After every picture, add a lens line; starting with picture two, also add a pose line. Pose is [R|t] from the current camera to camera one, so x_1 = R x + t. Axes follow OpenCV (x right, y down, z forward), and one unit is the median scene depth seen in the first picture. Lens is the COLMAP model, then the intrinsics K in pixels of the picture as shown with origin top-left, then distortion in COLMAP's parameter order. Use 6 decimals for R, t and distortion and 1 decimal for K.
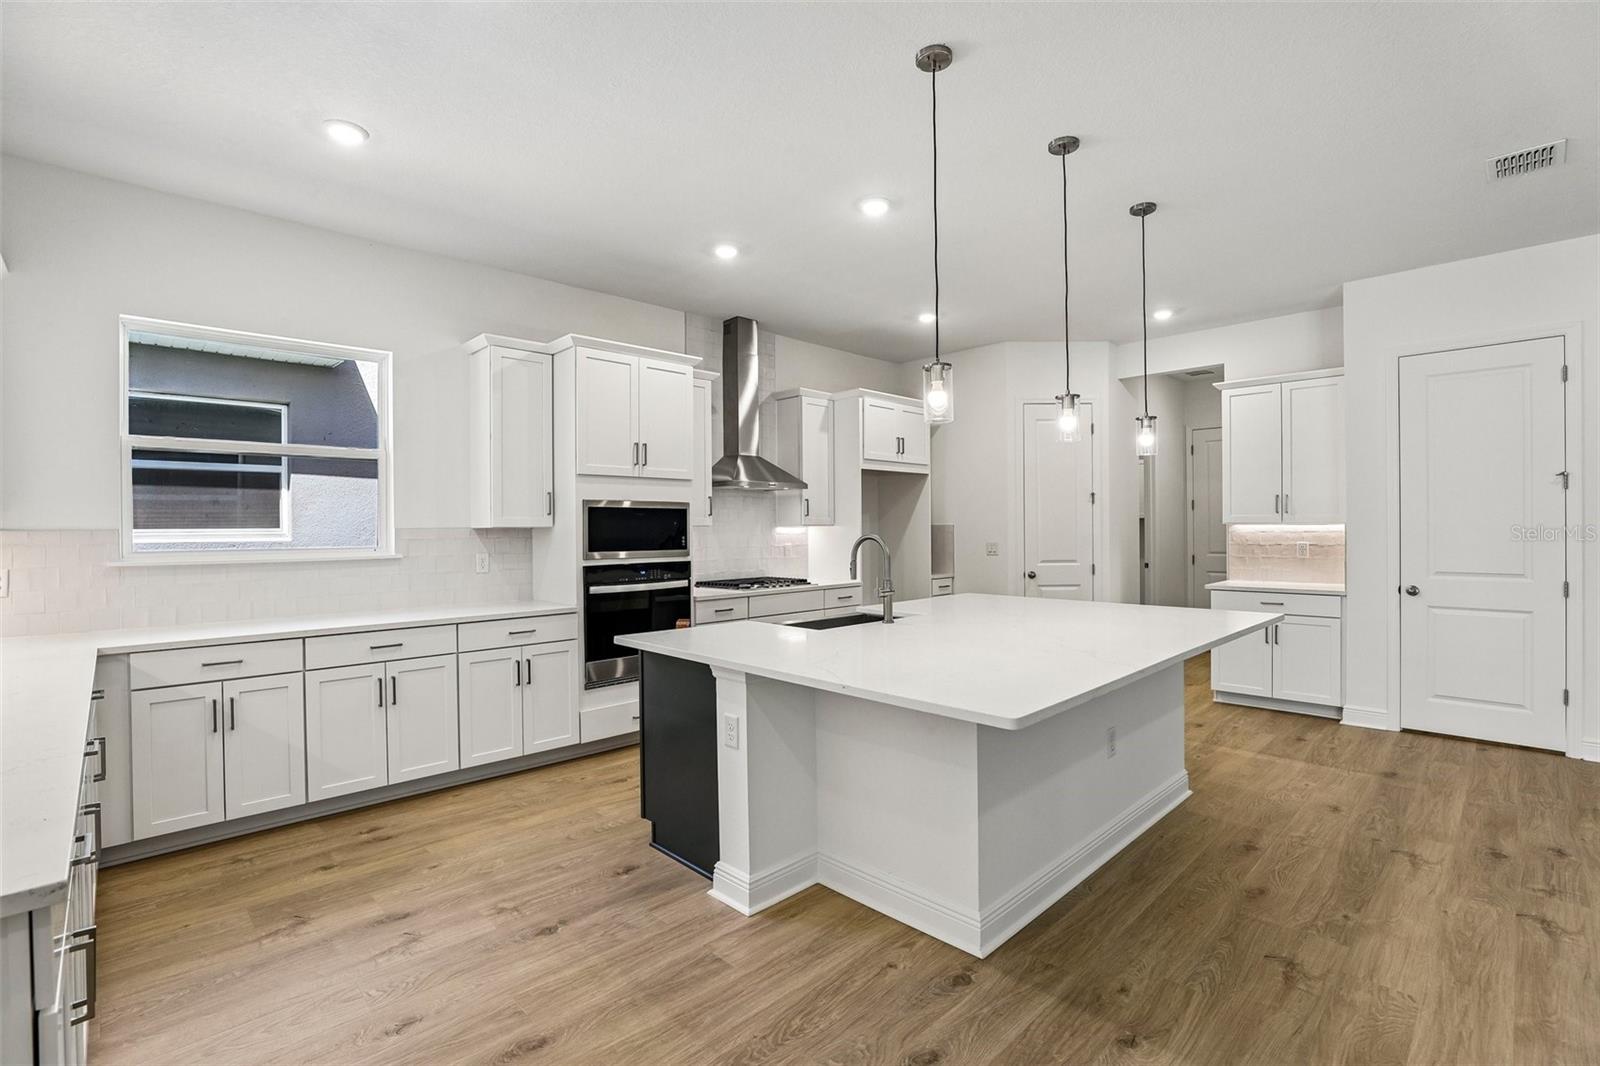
lens RADIAL K [[732.5, 0, 809.7], [0, 732.5, 522.1], [0, 0, 1]] dist [-0.038889, 0.012019]
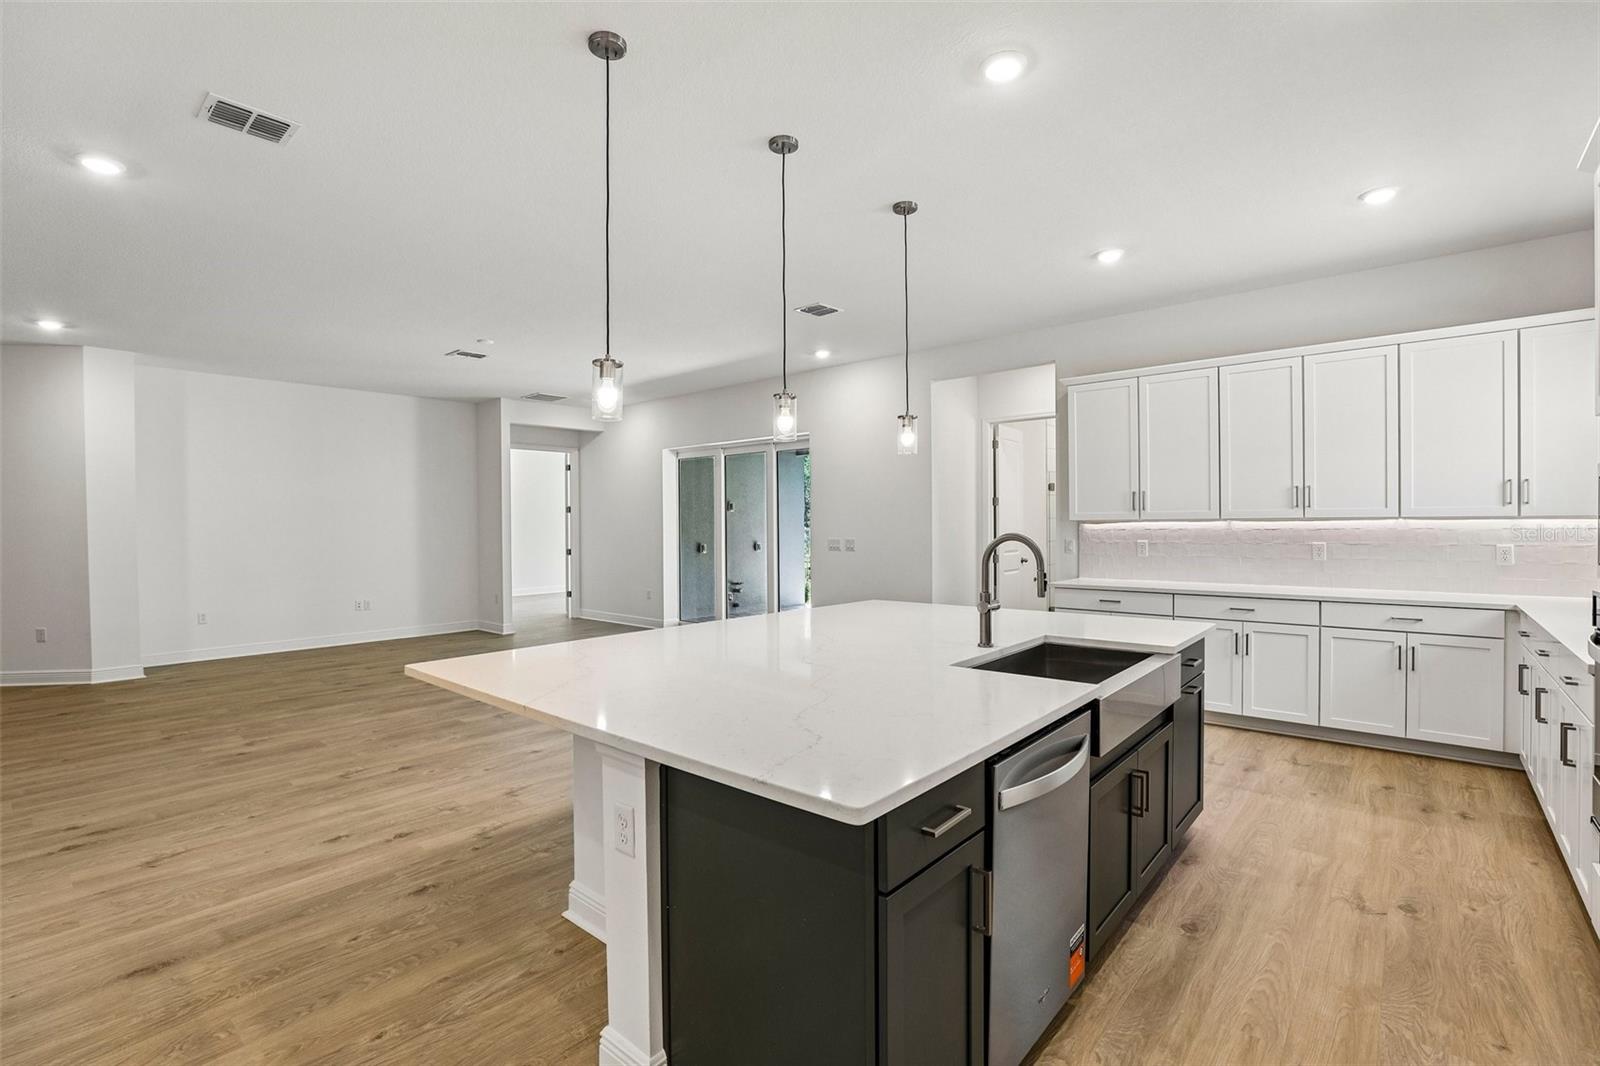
lens RADIAL K [[732.5, 0, 794.6], [0, 732.5, 530.5], [0, 0, 1]] dist [-0.038889, 0.012019]
pose [[-0.997745, 0.015999, -0.065190, 0.302473], [0.016026, 0.999872, 0.000114, 0.007955], [0.065184, -0.000931, -0.997873, 1.489982]]
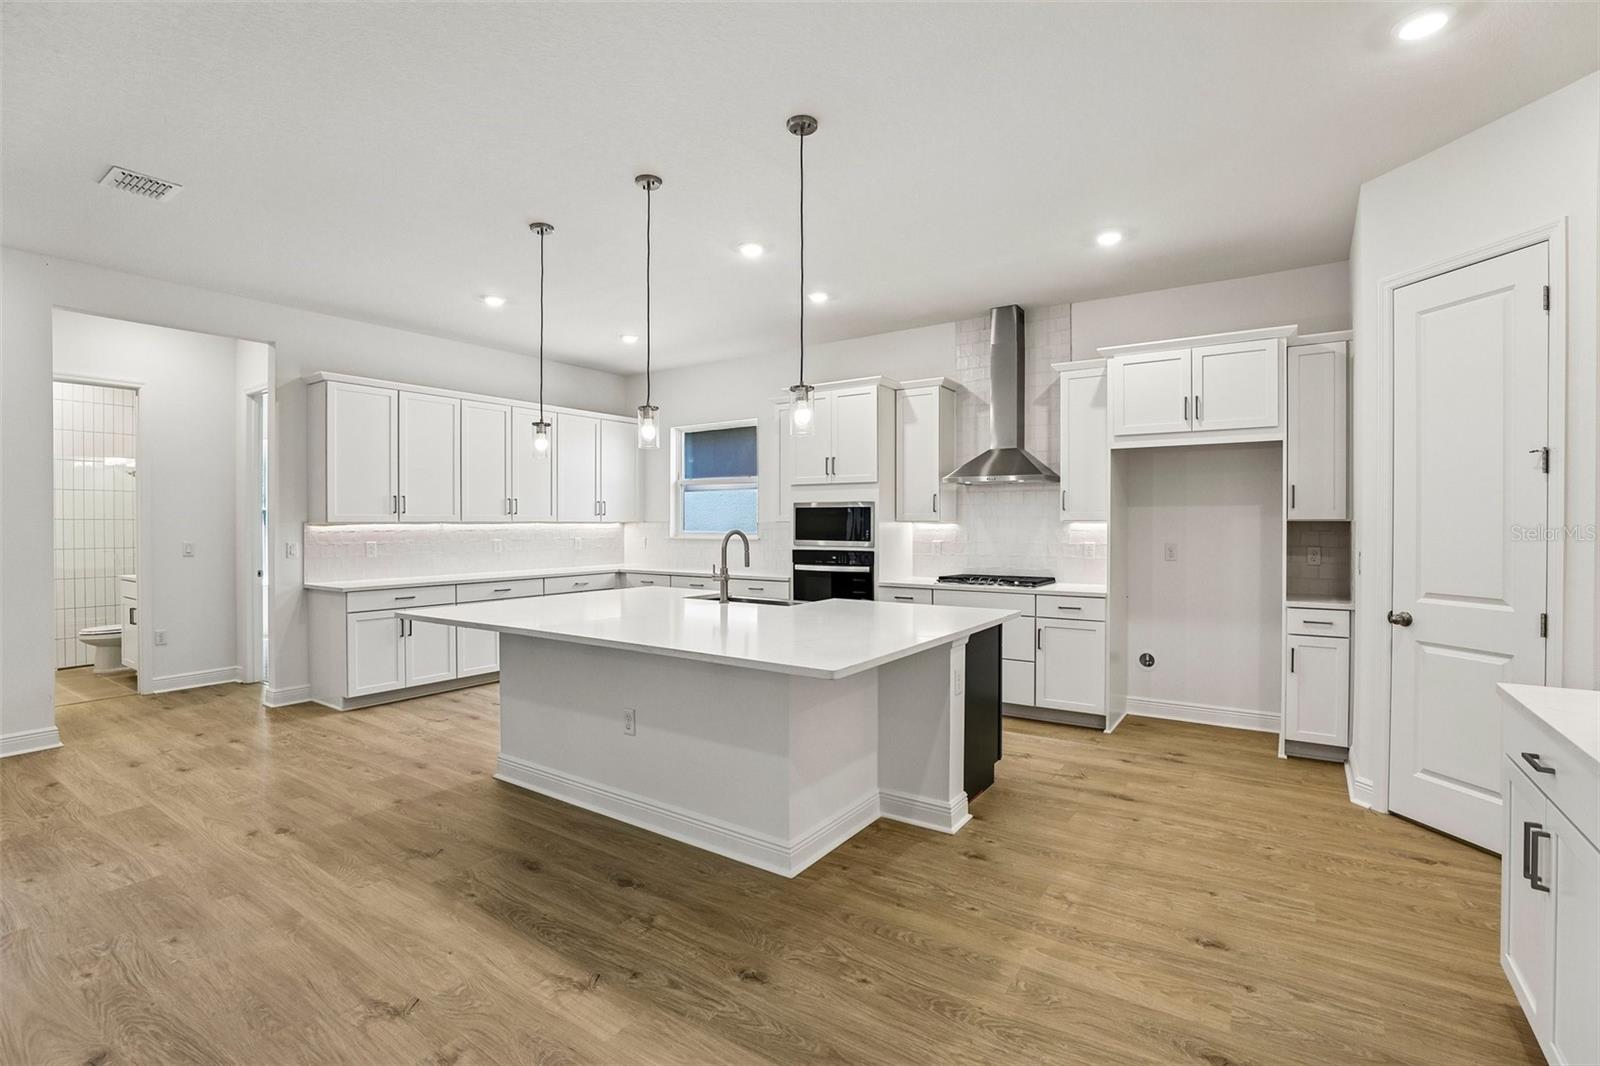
lens RADIAL K [[732.5, 0, 803.1], [0, 732.5, 534.7], [0, 0, 1]] dist [-0.038889, 0.012019]
pose [[0.189103, 0.024356, -0.981655, 1.114446], [0.009272, 0.999603, 0.026588, -0.007005], [0.981913, -0.014130, 0.188803, 0.760140]]
